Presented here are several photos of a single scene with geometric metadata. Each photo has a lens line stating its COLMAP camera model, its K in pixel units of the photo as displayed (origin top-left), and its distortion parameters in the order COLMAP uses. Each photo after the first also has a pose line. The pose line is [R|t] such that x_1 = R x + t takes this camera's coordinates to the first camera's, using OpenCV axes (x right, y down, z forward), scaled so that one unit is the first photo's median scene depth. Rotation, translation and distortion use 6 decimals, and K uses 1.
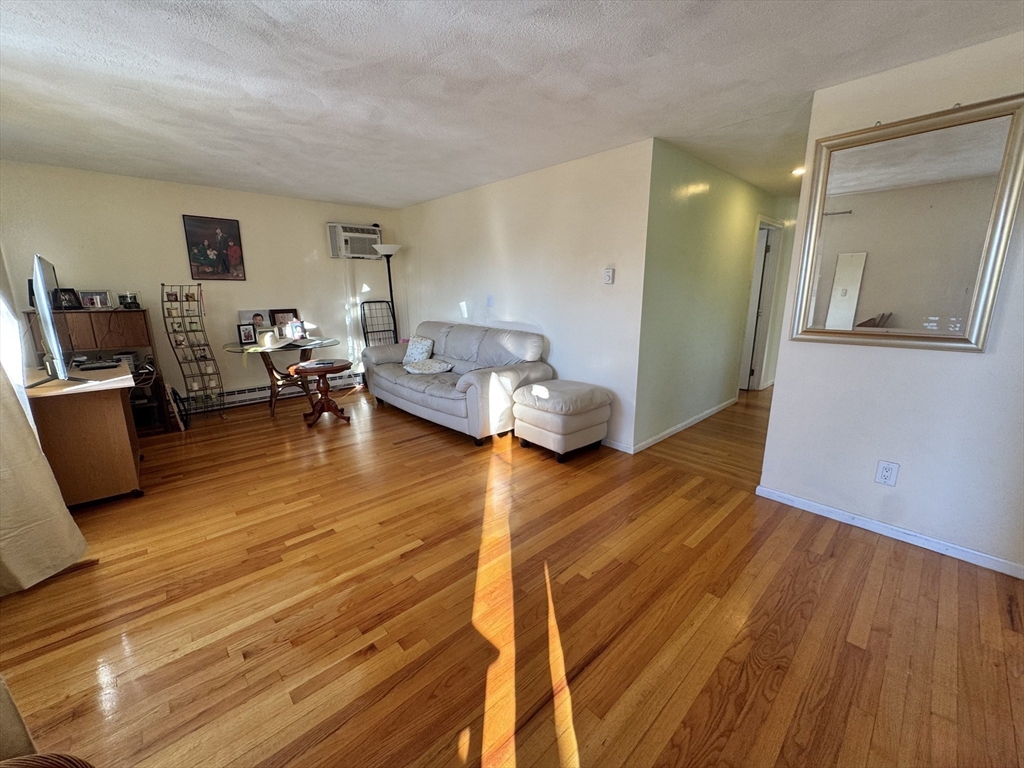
lens RADIAL K [[407.9, 0, 511.3], [0, 407.9, 382.7], [0, 0, 1]] dist [-0.003611, -0.000411]
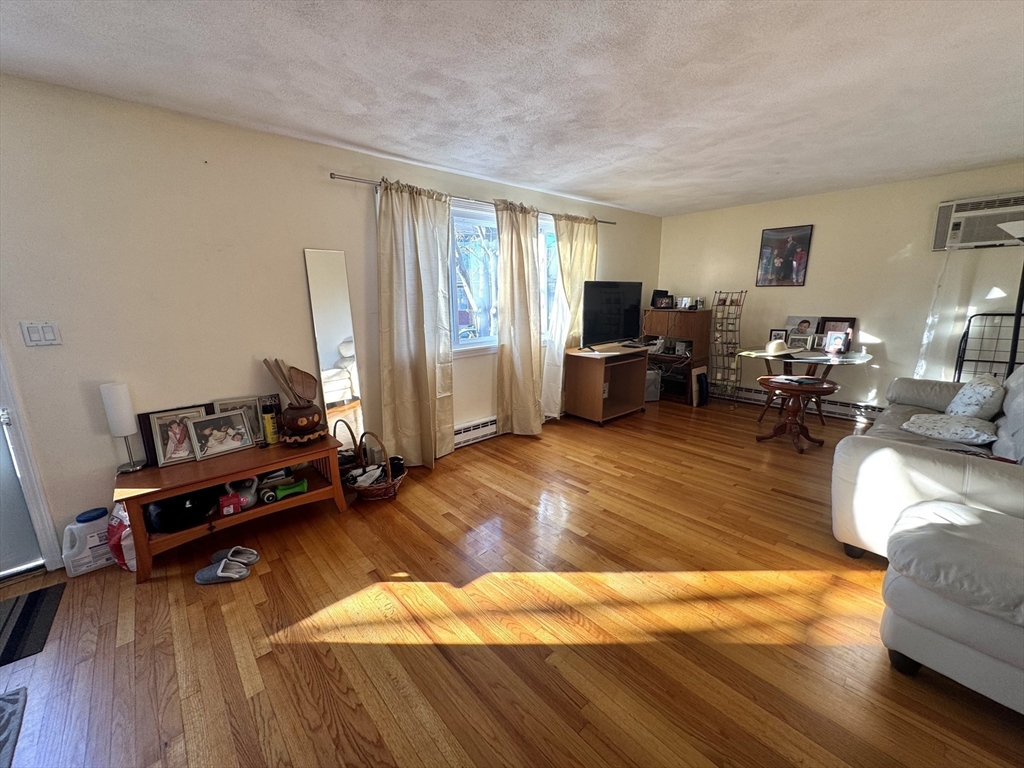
lens RADIAL K [[407.9, 0, 511.3], [0, 407.9, 382.7], [0, 0, 1]] dist [-0.003611, -0.000411]
pose [[-0.013290, 0.217426, -0.975986, 0.403565], [-0.208666, 0.953979, 0.215365, -0.103188], [0.977897, 0.206518, 0.032691, 0.362838]]
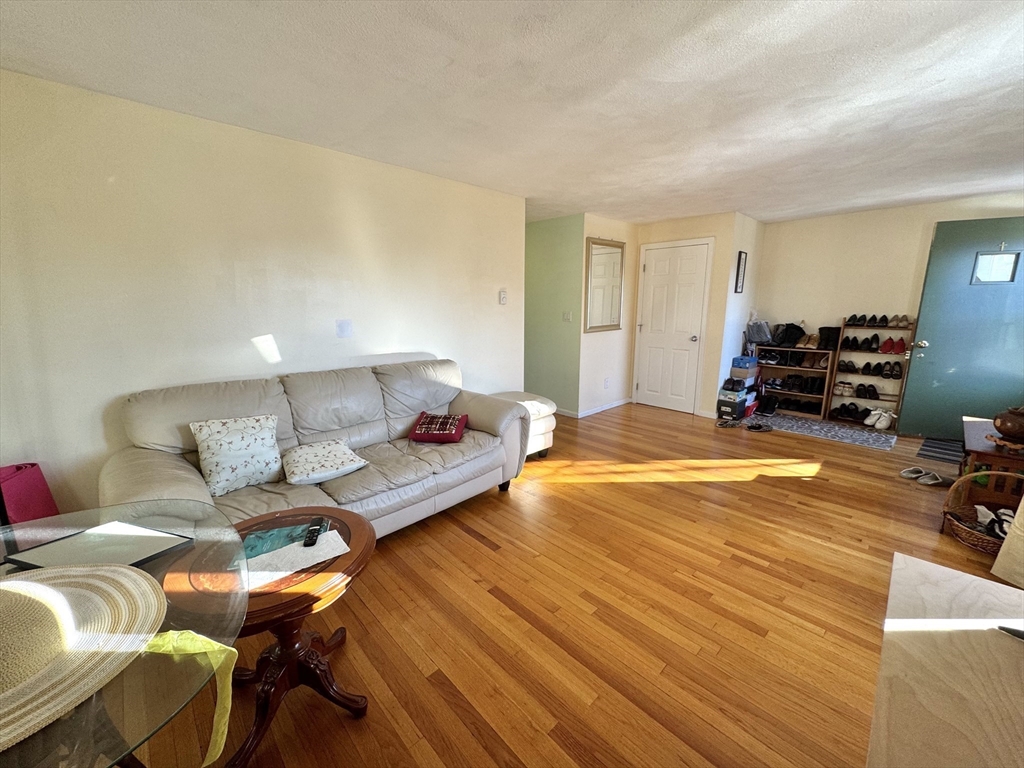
lens RADIAL K [[407.9, 0, 511.3], [0, 407.9, 382.7], [0, 0, 1]] dist [-0.003611, -0.000411]
pose [[-0.008621, -0.193417, 0.981079, -0.758811], [0.223453, 0.955933, 0.190423, -0.192797], [-0.974677, 0.220867, 0.034979, 0.778072]]
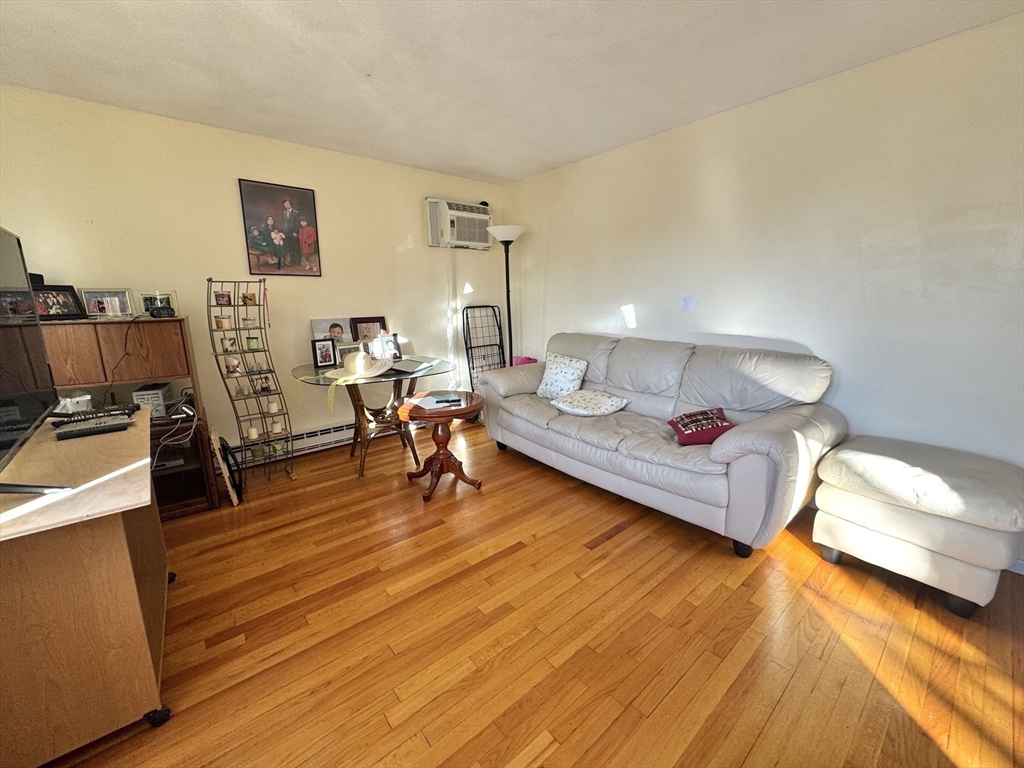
lens RADIAL K [[407.9, 0, 511.3], [0, 407.9, 382.7], [0, 0, 1]] dist [-0.003611, -0.000411]
pose [[0.998326, 0.002617, -0.057779, -0.315598], [-0.003649, 0.999836, -0.017756, -0.063337], [0.057723, 0.017937, 0.998171, 0.356523]]
